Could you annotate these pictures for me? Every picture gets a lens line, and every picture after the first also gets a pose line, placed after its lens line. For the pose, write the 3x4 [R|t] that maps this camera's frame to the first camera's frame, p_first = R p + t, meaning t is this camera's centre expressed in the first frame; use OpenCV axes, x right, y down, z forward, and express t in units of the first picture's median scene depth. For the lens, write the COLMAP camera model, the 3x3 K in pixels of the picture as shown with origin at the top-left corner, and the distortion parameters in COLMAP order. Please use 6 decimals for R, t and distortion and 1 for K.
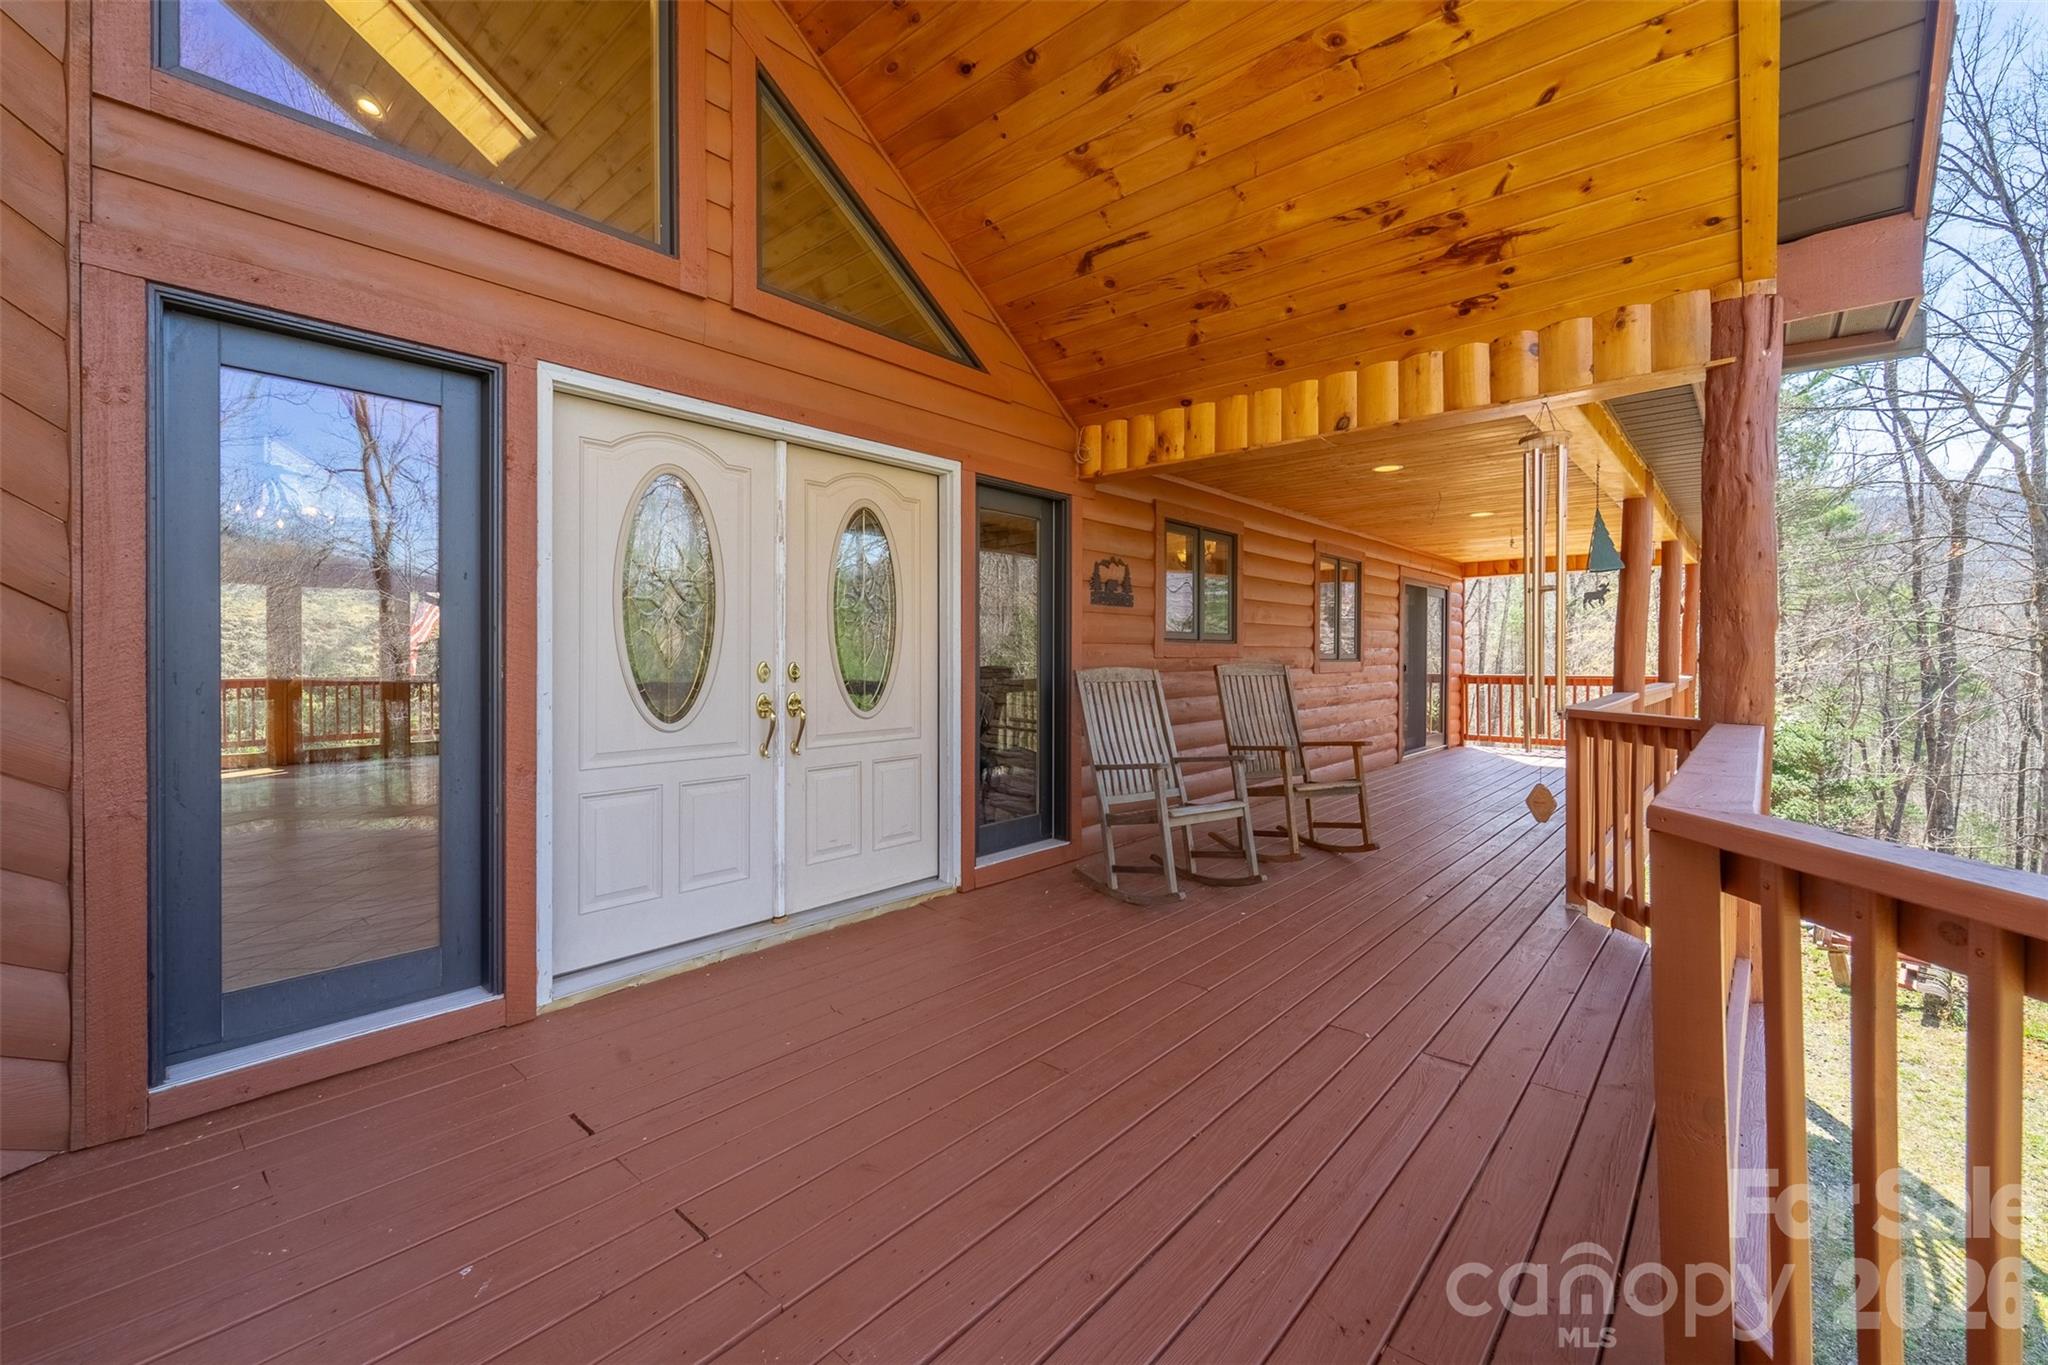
lens RADIAL K [[844.5, 0, 1031.8], [0, 844.5, 664.0], [0, 0, 1]] dist [-0.002448, -0.000246]
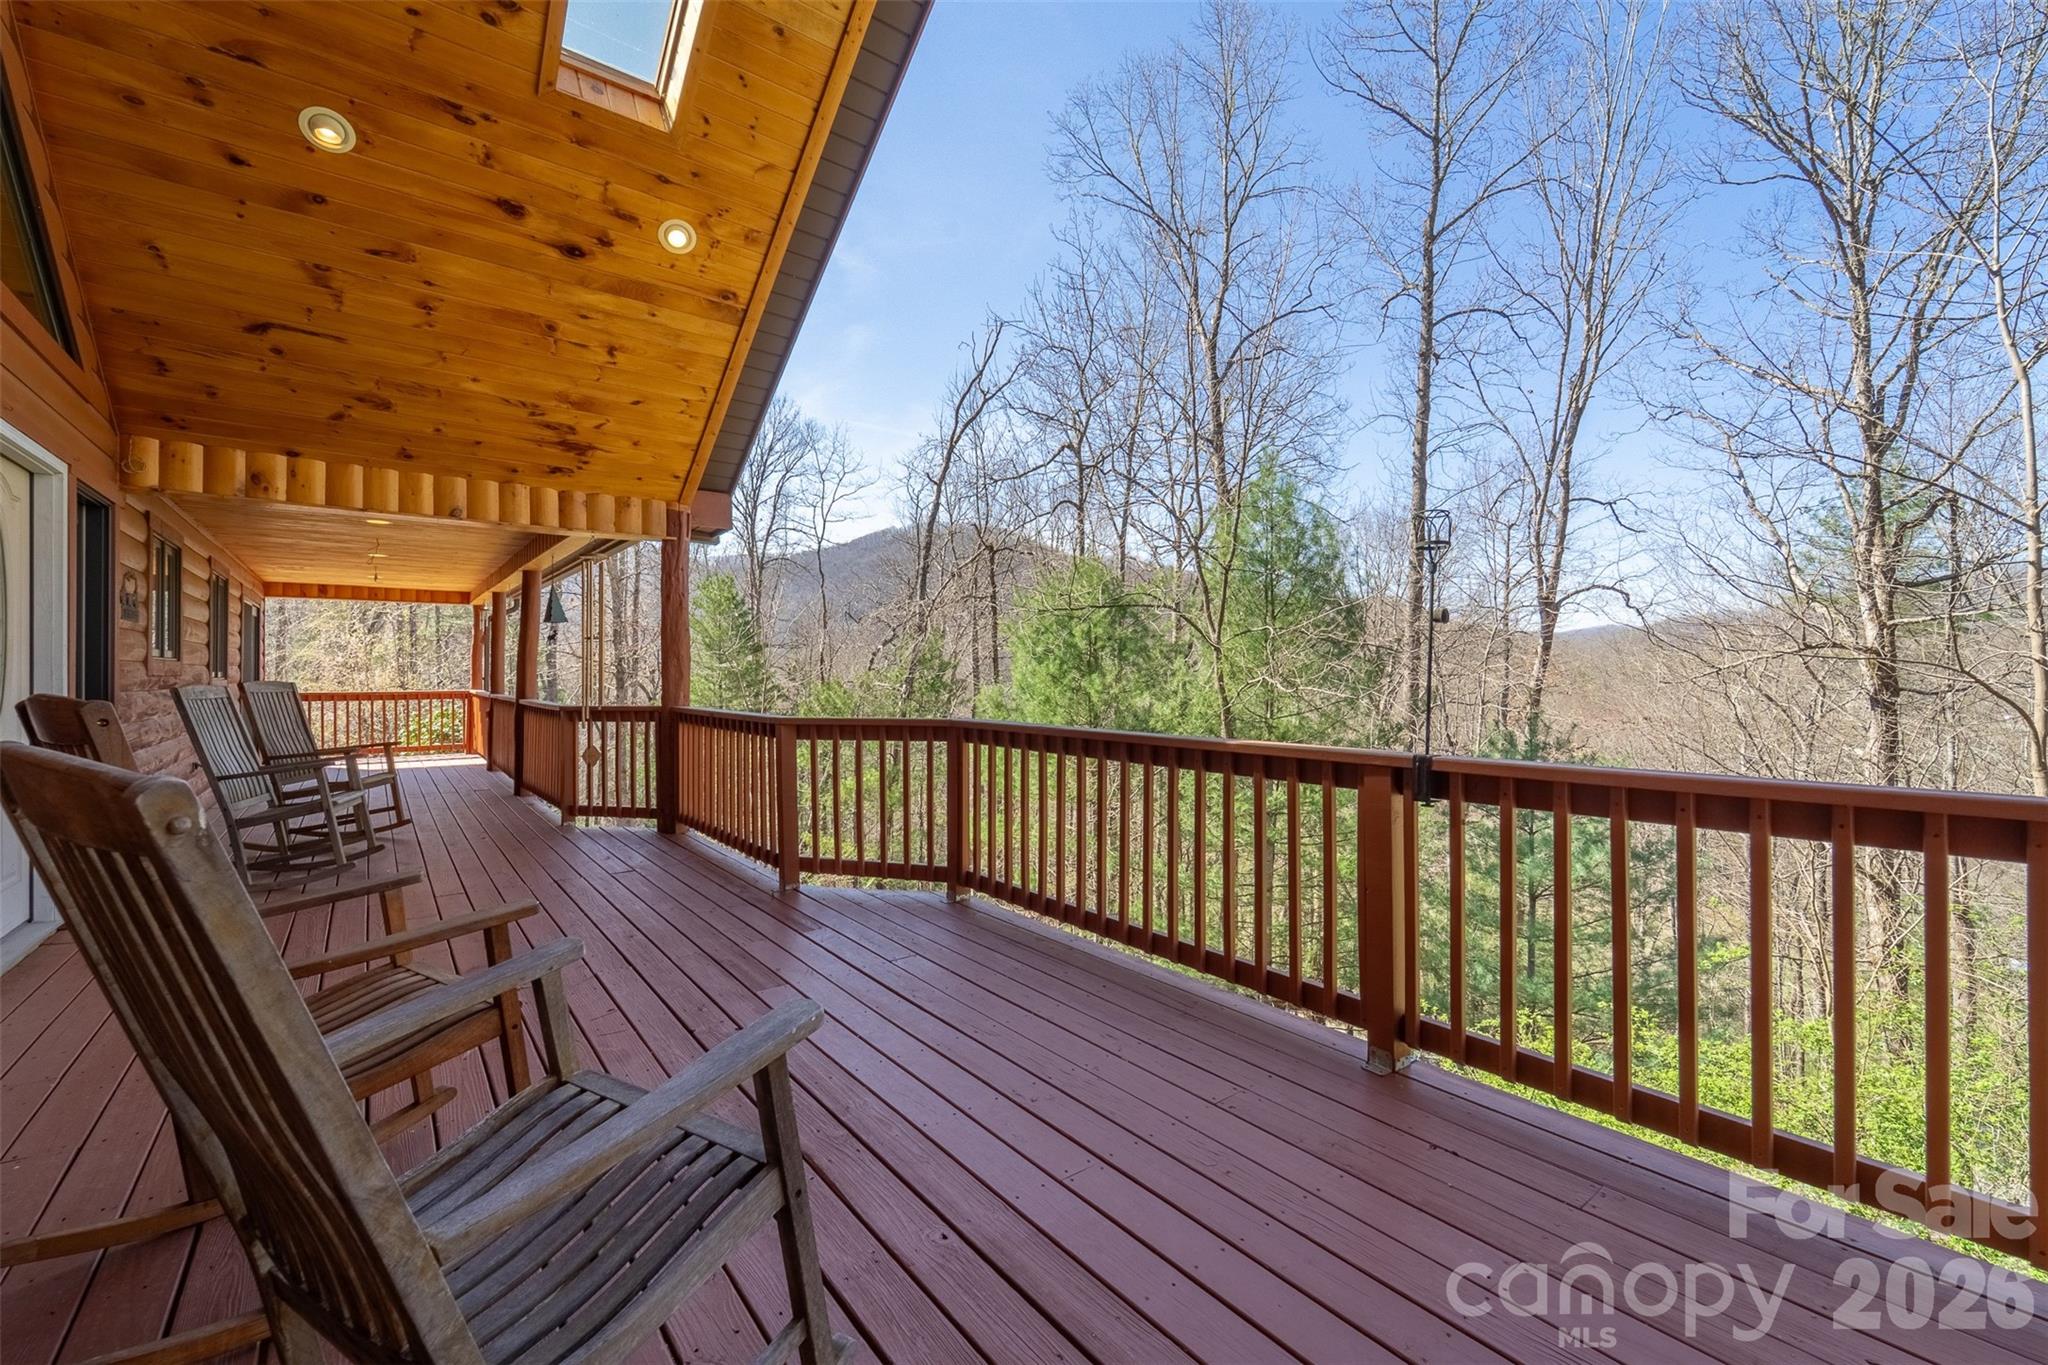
lens RADIAL K [[844.5, 0, 1031.7], [0, 844.5, 679.7], [0, 0, 1]] dist [-0.002448, -0.000246]
pose [[0.193189, -0.000249, 0.981162, -0.958723], [0.005052, 0.999987, -0.000741, 0.005398], [-0.981149, 0.005100, 0.193187, -0.267810]]
